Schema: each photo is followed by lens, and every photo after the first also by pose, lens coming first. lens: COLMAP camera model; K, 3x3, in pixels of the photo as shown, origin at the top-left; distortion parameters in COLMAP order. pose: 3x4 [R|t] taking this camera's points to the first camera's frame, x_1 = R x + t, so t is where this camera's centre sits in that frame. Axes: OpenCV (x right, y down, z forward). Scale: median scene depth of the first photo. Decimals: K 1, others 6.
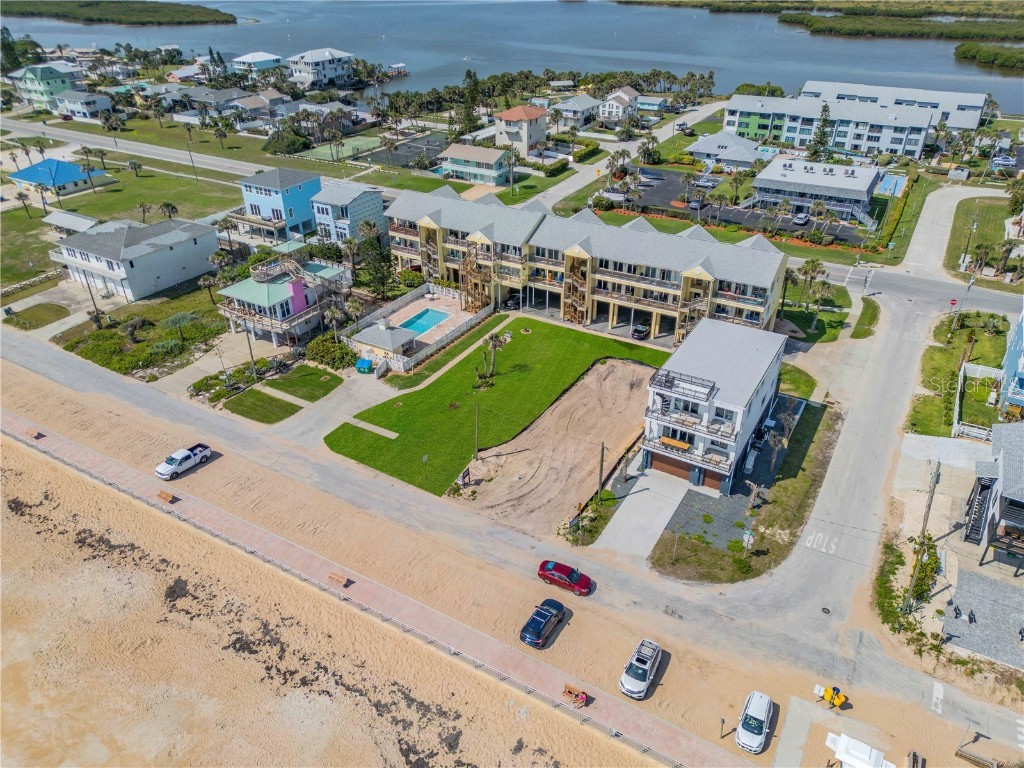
lens RADIAL K [[722.6, 0, 513.3], [0, 722.6, 381.2], [0, 0, 1]] dist [0.081819, -0.083512]
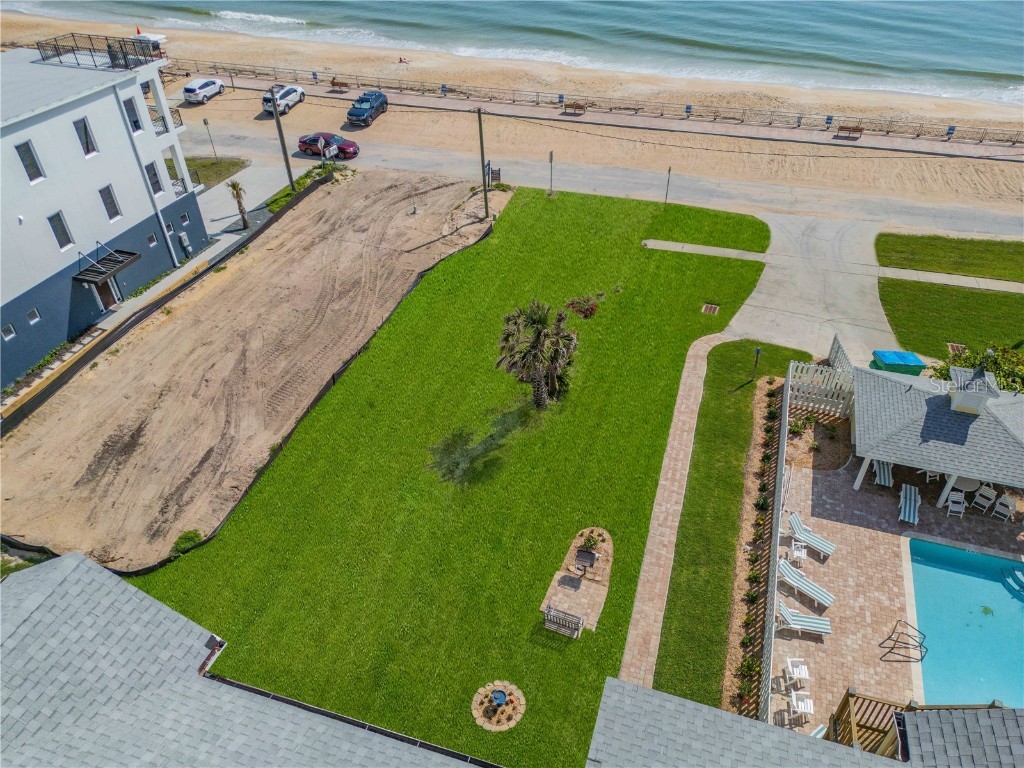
lens RADIAL K [[720.0, 0, 512.0], [0, 720.0, 384.0], [0, 0, 1]] dist [0.087081, -0.087339]
pose [[-0.976563, 0.145125, -0.158943, 0.032141], [-0.095860, 0.367916, 0.924905, -0.281438], [0.192704, 0.918464, -0.345382, 0.925526]]
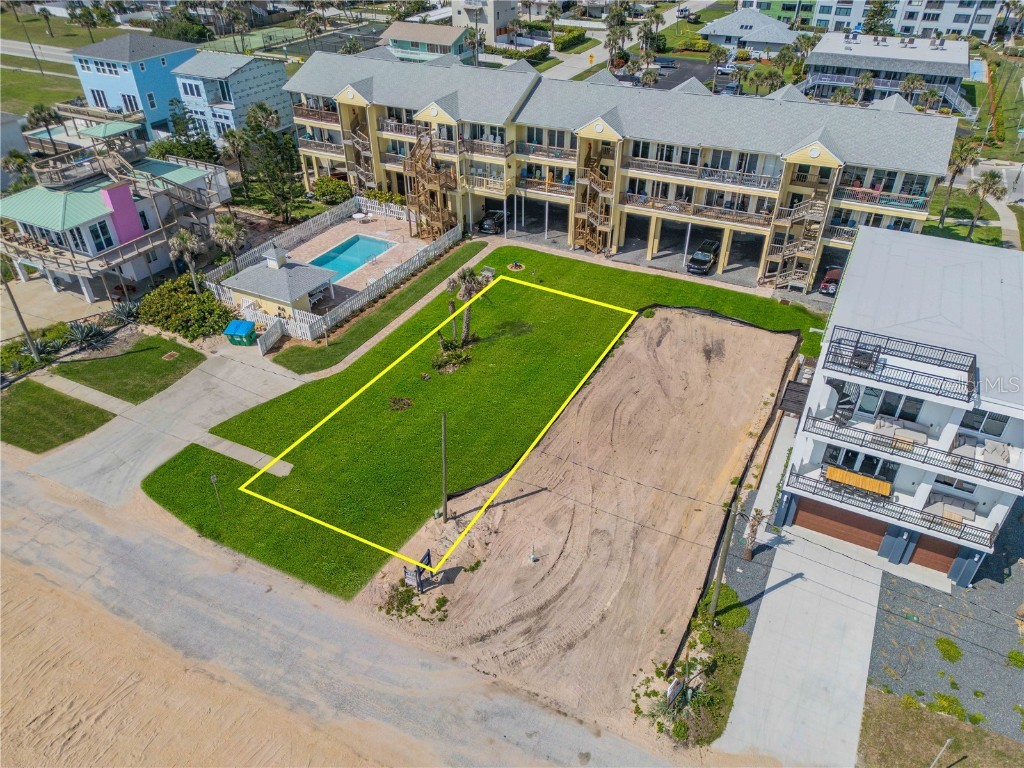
lens RADIAL K [[720.0, 0, 512.0], [0, 720.0, 384.0], [0, 0, 1]] dist [0.087081, -0.087339]
pose [[0.998371, -0.032789, 0.046696, -0.017131], [0.029258, 0.996800, 0.074387, -0.014092], [-0.048986, -0.072900, 0.996136, 0.349333]]
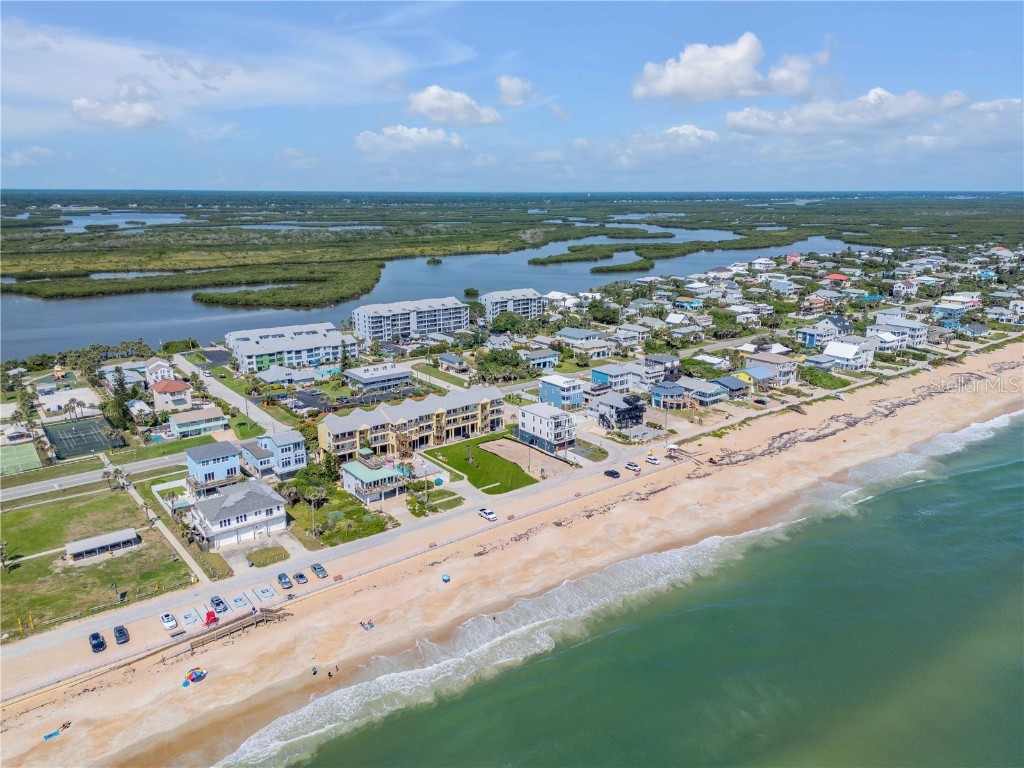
lens RADIAL K [[713.6, 0, 512.3], [0, 713.6, 383.1], [0, 0, 1]] dist [0.107594, -0.141025]
pose [[0.370592, -0.233583, 0.898944, -1.606237], [0.471371, 0.881254, 0.034662, -0.203771], [-0.800294, 0.410890, 0.436690, -0.150154]]
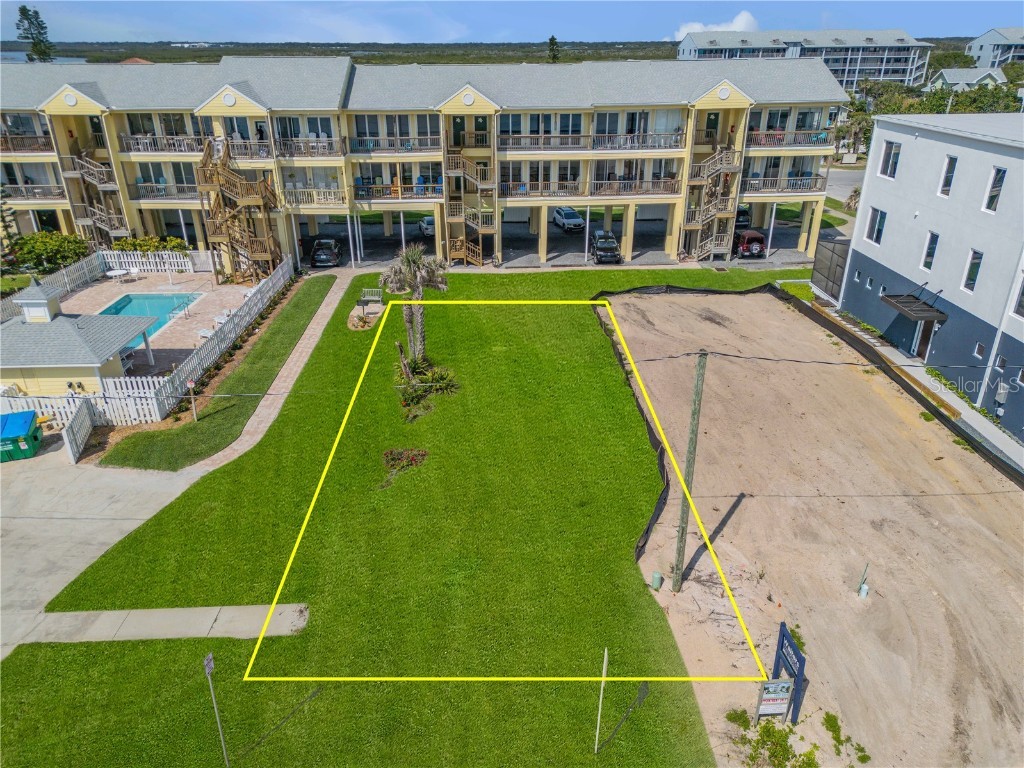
lens RADIAL K [[719.1, 0, 514.0], [0, 719.1, 385.7], [0, 0, 1]] dist [0.081208, -0.081054]
pose [[0.844220, -0.225082, 0.486448, -0.145984], [0.273485, 0.961415, -0.029776, 0.021100], [-0.460976, 0.158174, 0.873202, 0.540164]]
